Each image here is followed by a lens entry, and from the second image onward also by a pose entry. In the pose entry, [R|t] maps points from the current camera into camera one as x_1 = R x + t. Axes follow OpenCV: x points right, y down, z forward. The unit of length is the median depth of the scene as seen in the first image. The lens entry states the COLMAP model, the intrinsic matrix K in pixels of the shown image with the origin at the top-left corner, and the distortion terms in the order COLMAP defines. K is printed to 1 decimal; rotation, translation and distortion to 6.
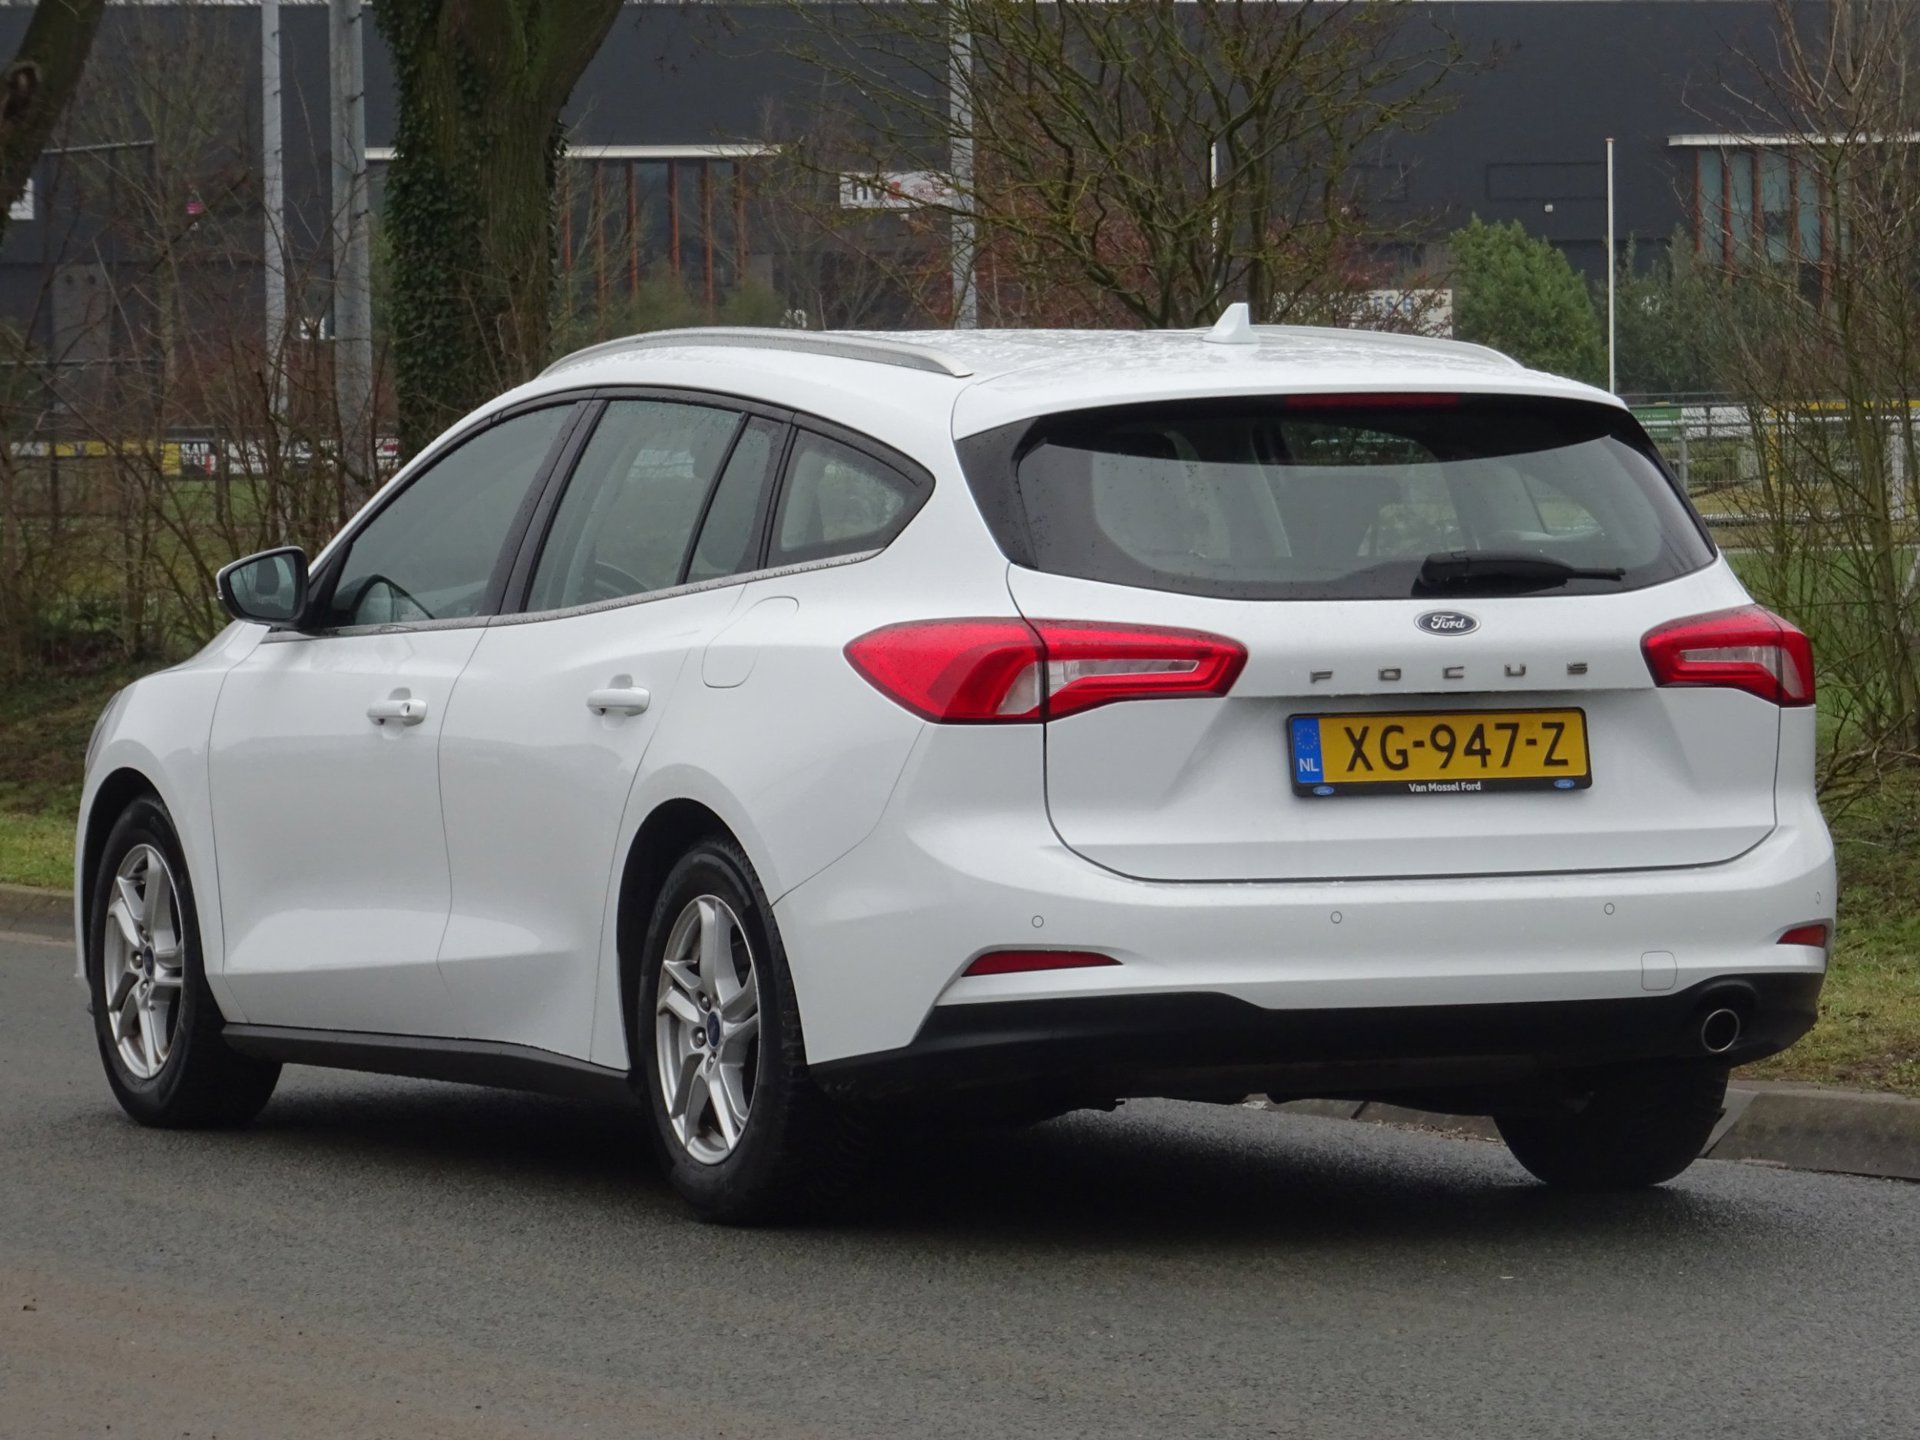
lens RADIAL K [[10120.9, 0, 960.0], [0, 10120.9, 719.8], [0, 0, 1]] dist [-0.331451, 0.000000]
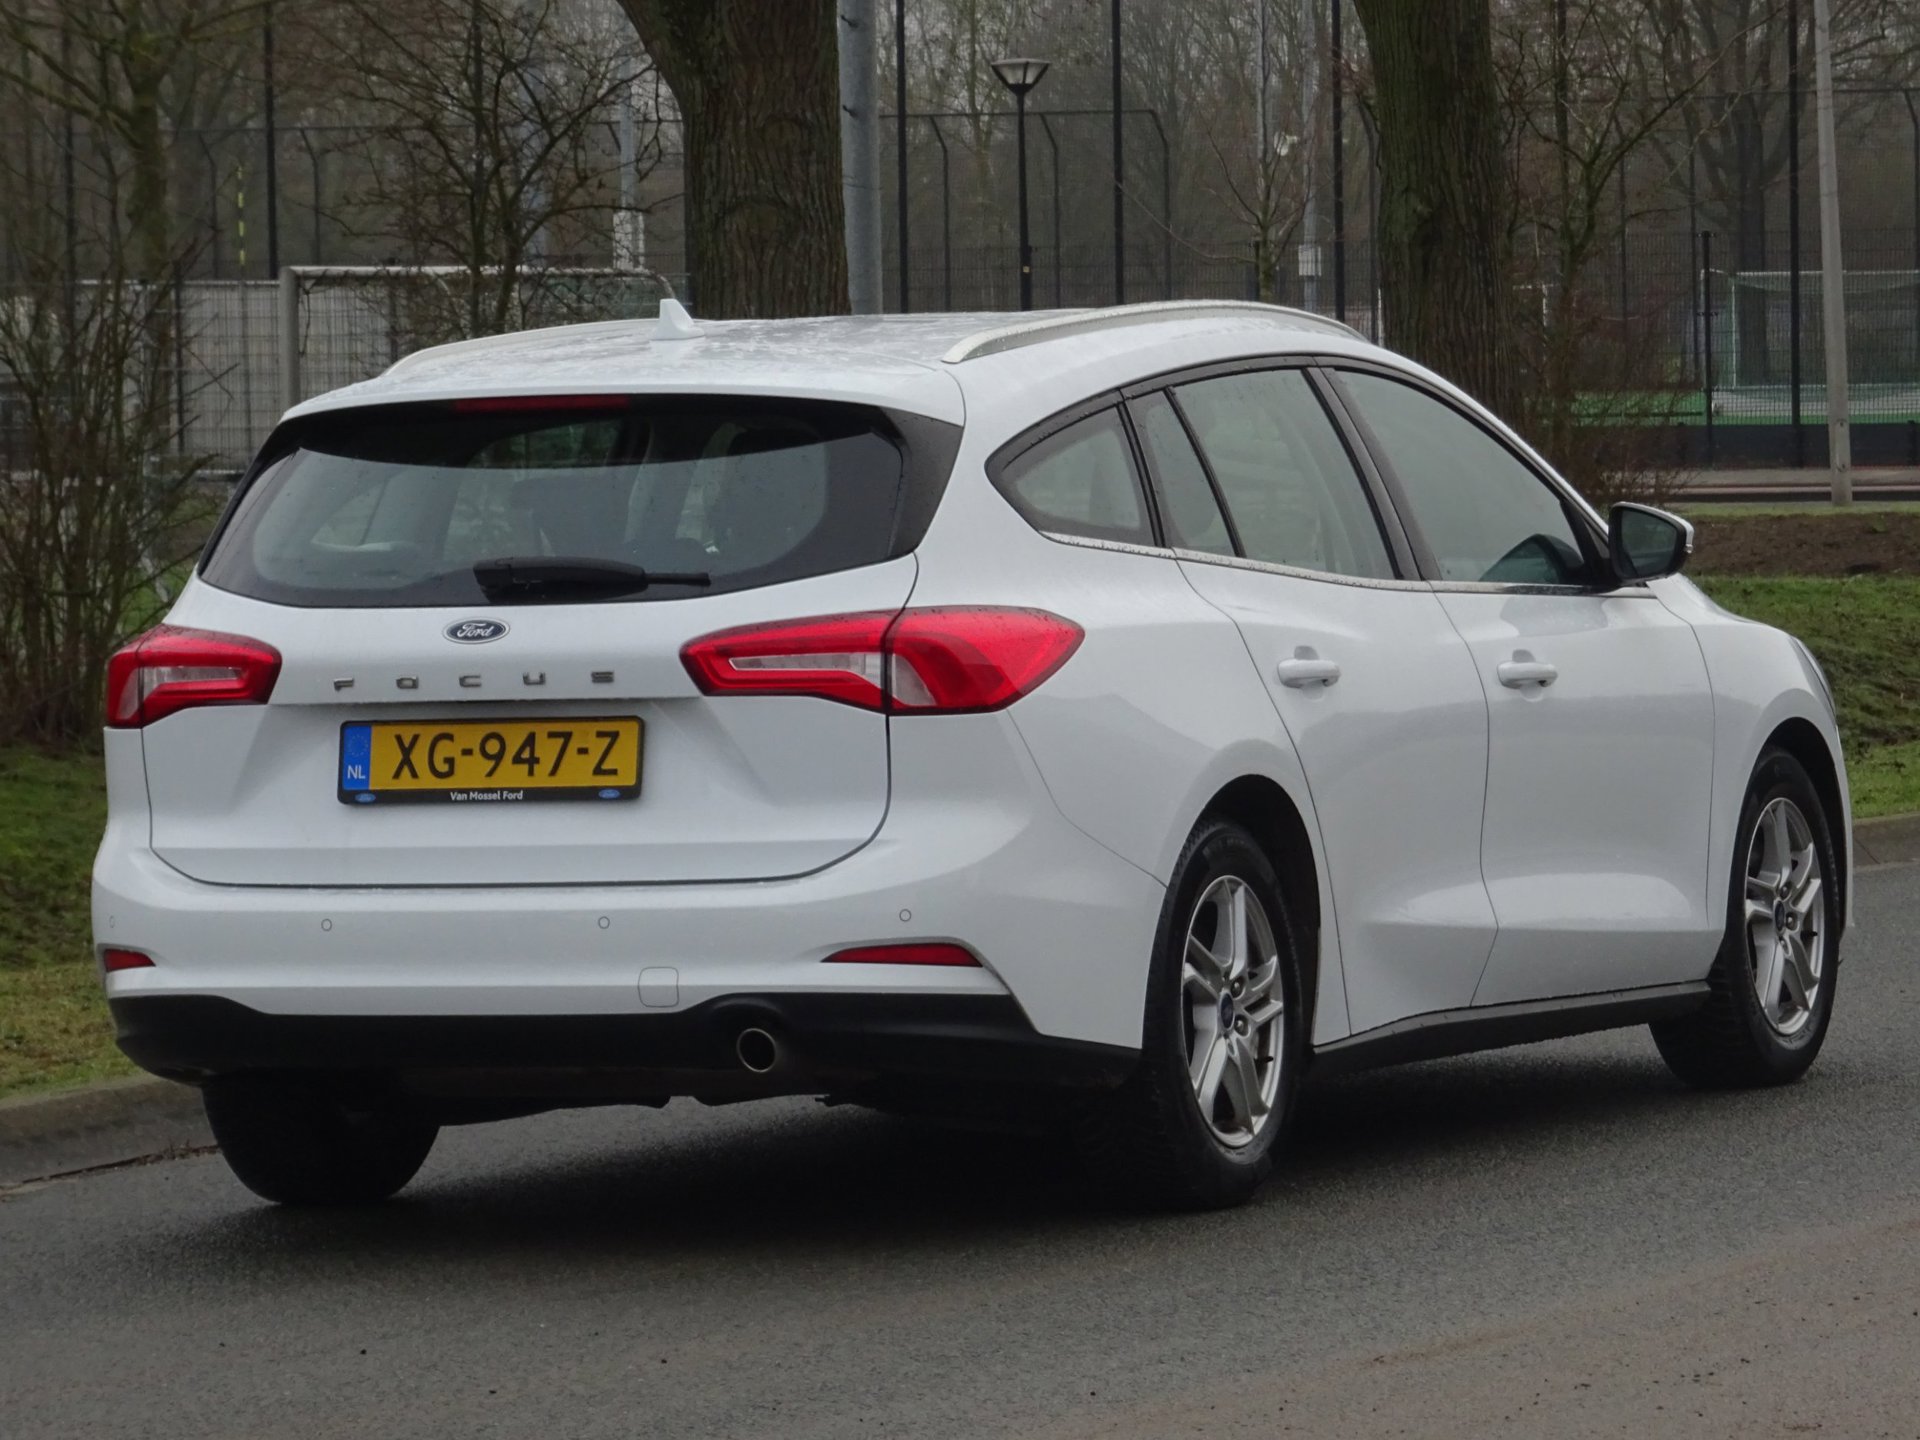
lens RADIAL K [[10950.4, 0, 959.9], [0, 10950.4, 720.7], [0, 0, 1]] dist [0.104831, 0.000000]
pose [[0.714062, 0.011791, -0.699983, 0.833295], [0.001408, 0.999832, 0.018277, -0.020289], [0.700081, -0.014036, 0.713926, 0.263970]]
